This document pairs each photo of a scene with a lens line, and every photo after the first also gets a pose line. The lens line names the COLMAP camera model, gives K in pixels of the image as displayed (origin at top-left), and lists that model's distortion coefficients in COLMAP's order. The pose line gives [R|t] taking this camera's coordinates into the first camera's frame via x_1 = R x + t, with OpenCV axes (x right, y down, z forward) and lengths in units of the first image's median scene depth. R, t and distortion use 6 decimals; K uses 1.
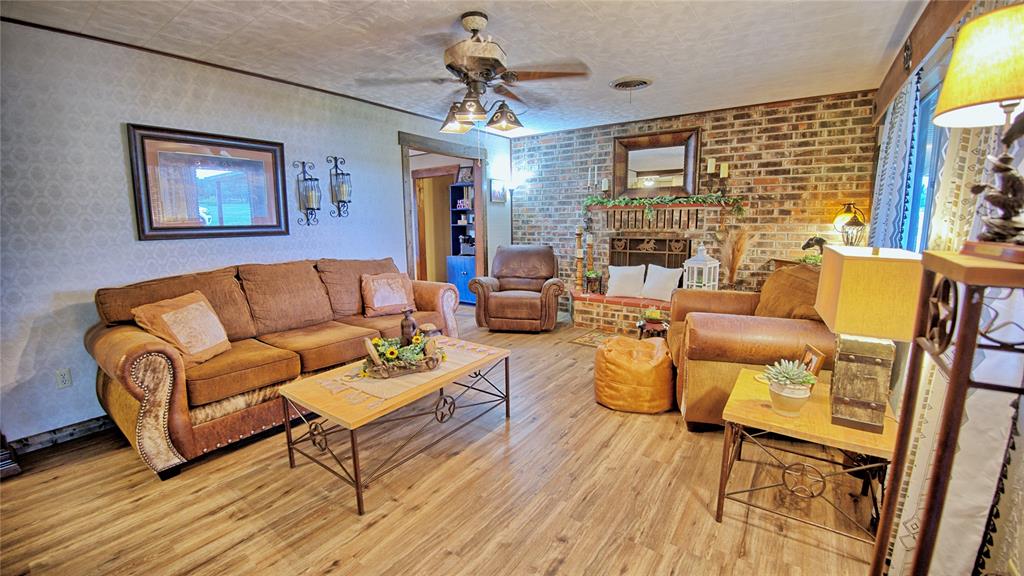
lens RADIAL K [[407.7, 0, 512.0], [0, 407.7, 288.0], [0, 0, 1]] dist [-0.046229, 0.000108]
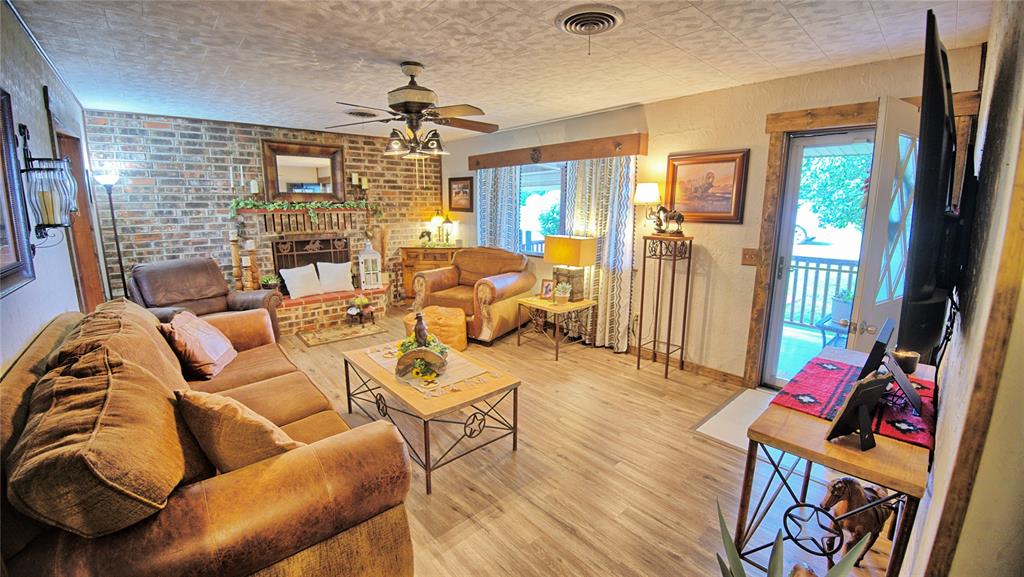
lens RADIAL K [[407.7, 0, 512.0], [0, 407.7, 288.5], [0, 0, 1]] dist [-0.046229, 0.000108]
pose [[0.228931, -0.180577, 0.956547, -0.629550], [0.153717, 0.977021, 0.147653, -0.073447], [-0.961229, 0.113235, 0.251428, 0.229884]]
